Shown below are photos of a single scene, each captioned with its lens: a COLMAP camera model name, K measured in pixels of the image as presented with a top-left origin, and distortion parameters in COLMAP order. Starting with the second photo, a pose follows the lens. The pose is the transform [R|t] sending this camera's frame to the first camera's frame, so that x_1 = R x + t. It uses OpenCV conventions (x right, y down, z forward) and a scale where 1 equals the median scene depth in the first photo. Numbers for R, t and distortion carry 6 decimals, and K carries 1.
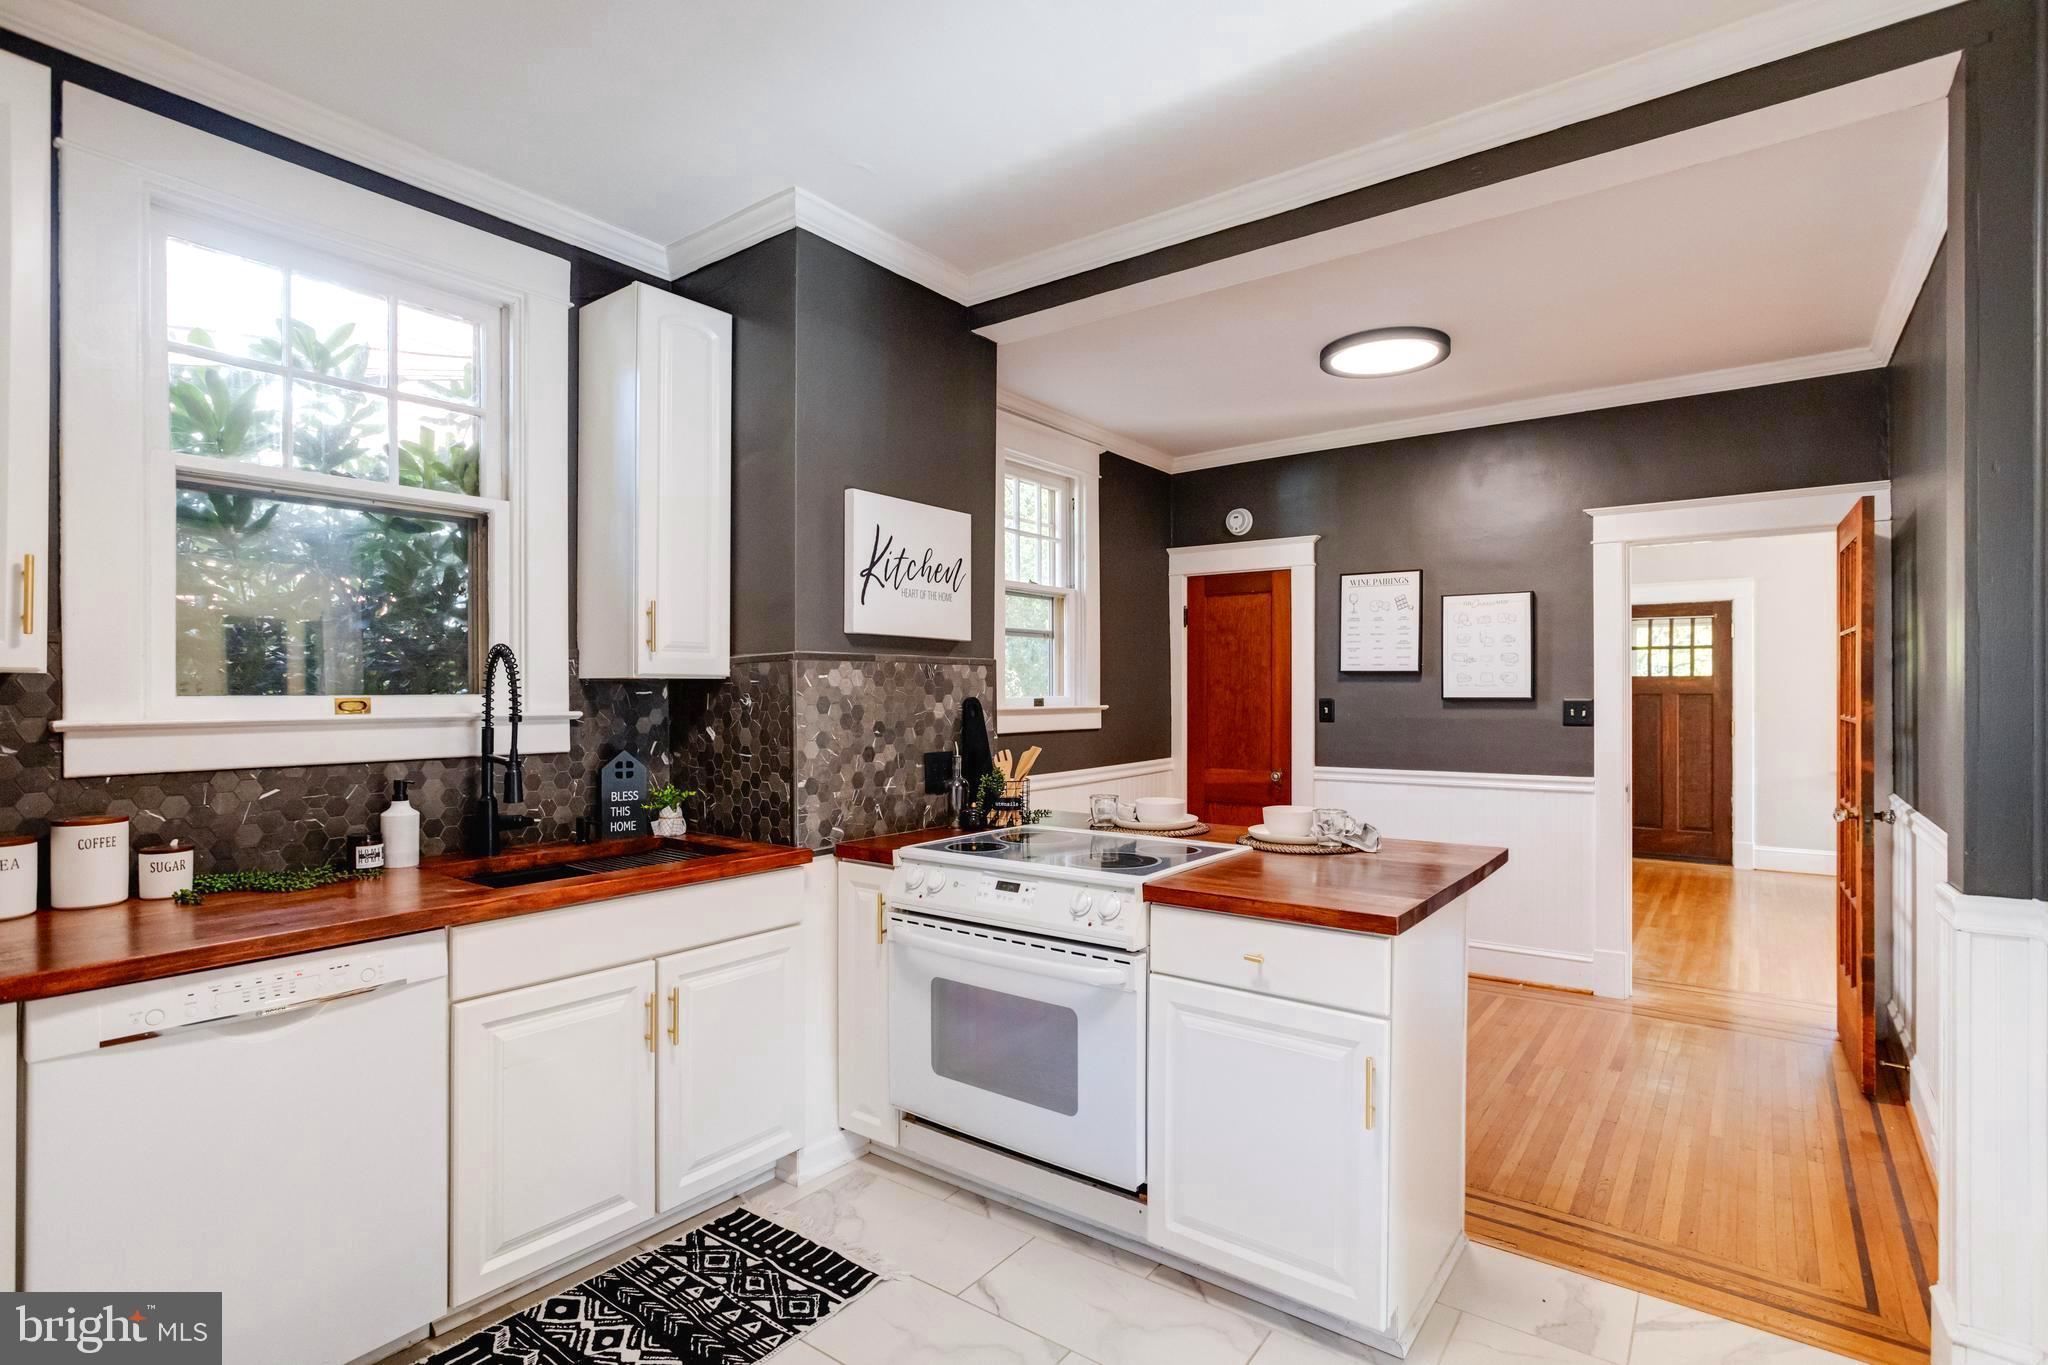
lens RADIAL K [[1000.6, 0, 1037.6], [0, 1000.6, 685.8], [0, 0, 1]] dist [-0.031856, 0.015574]
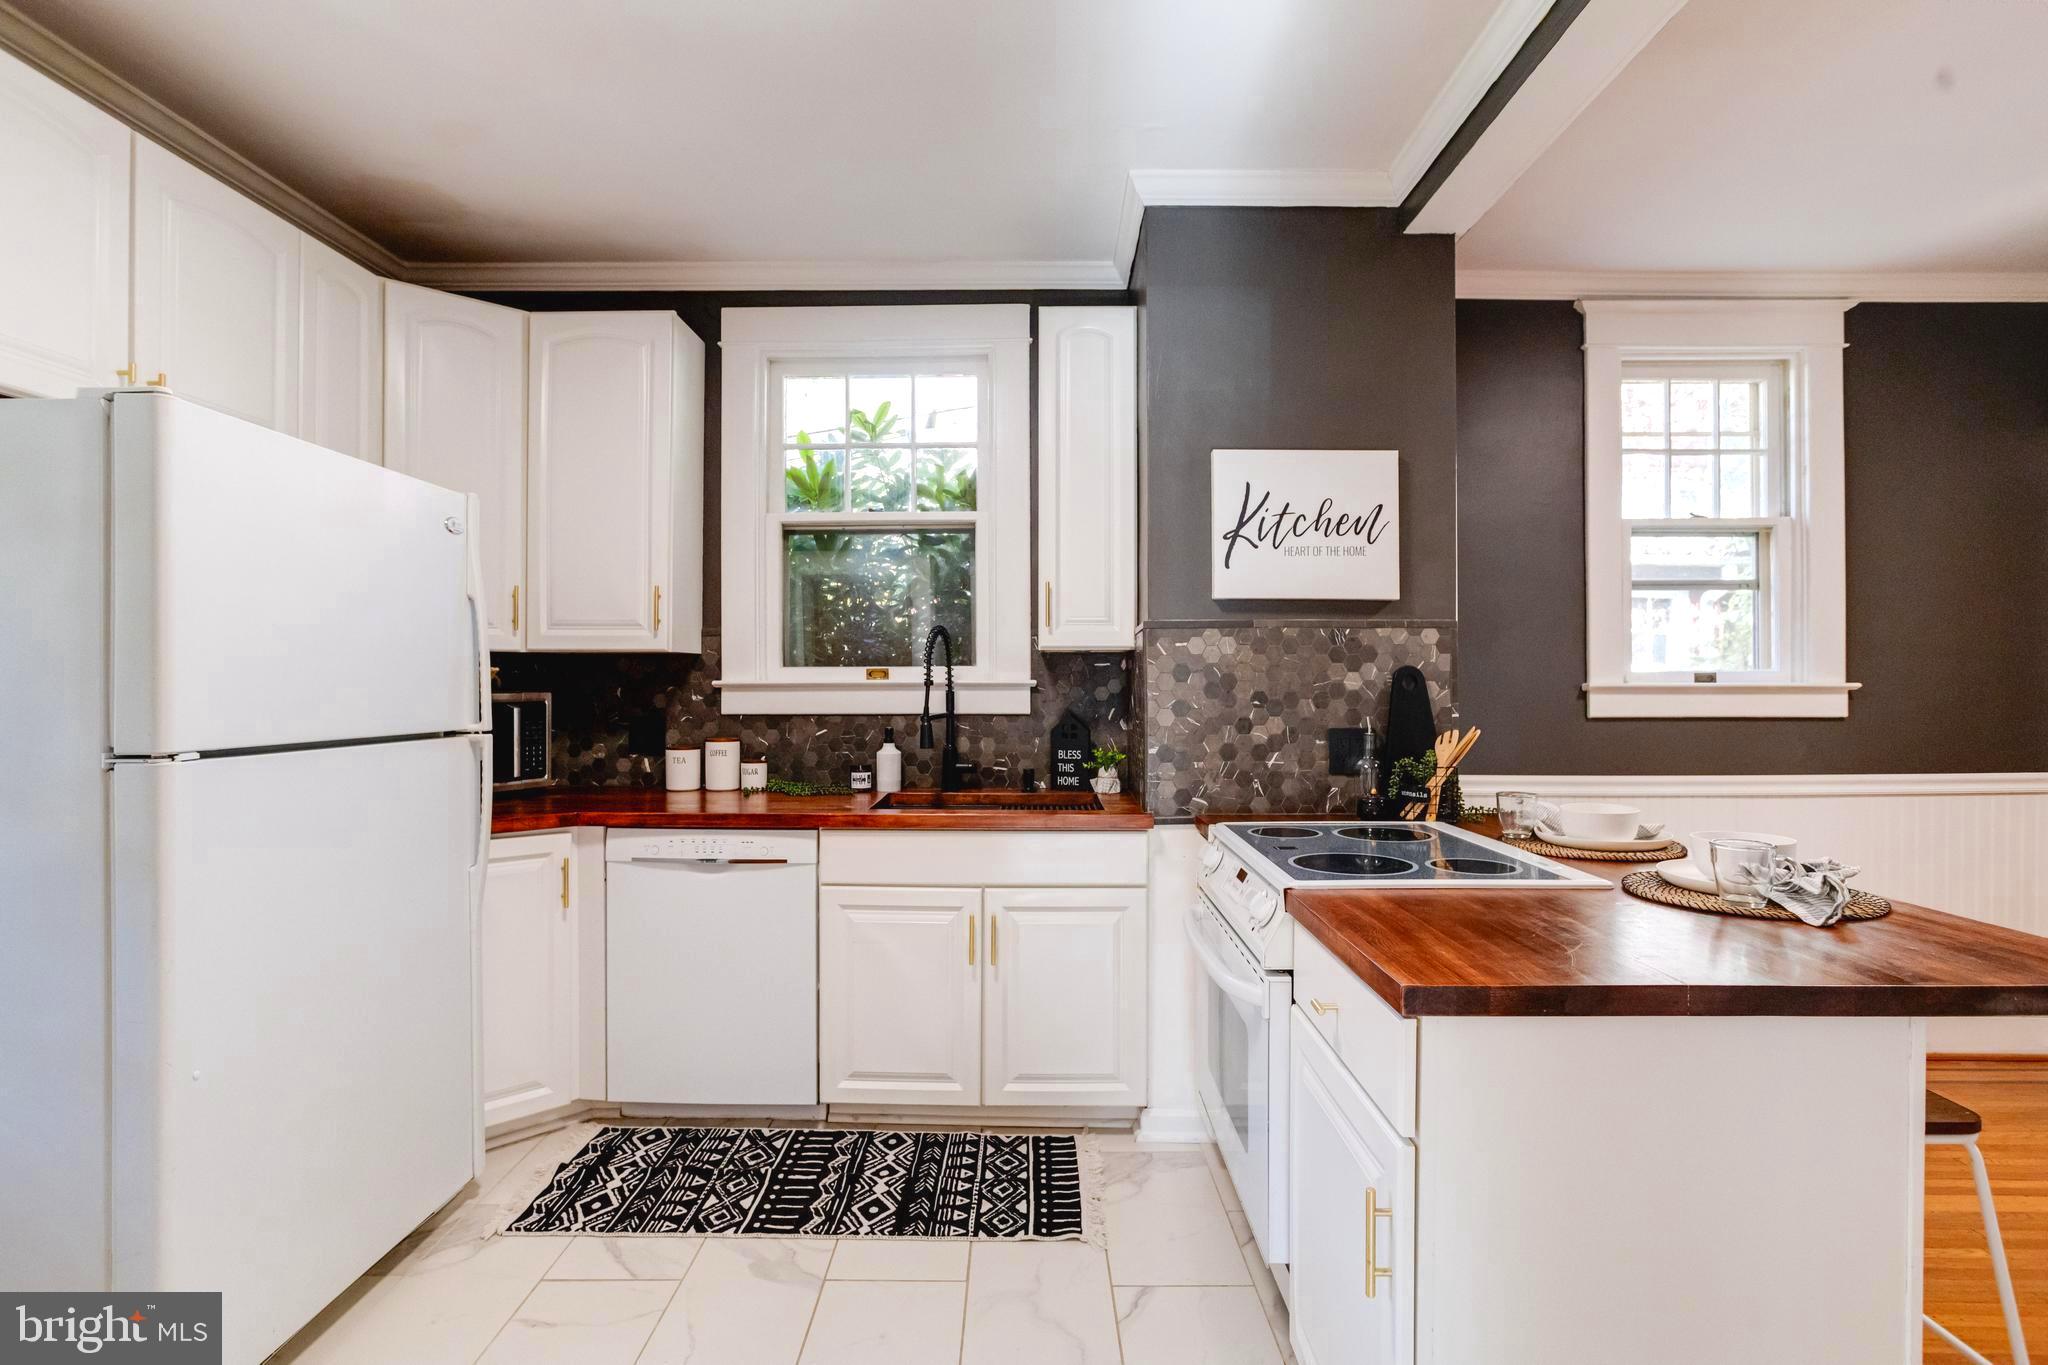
lens RADIAL K [[1000.6, 0, 1027.1], [0, 1000.6, 673.5], [0, 0, 1]] dist [-0.031856, 0.015574]
pose [[0.583411, -0.007237, -0.812145, 0.509972], [0.005433, 0.999973, -0.005009, 0.023967], [0.812159, -0.001490, 0.583434, 0.296620]]
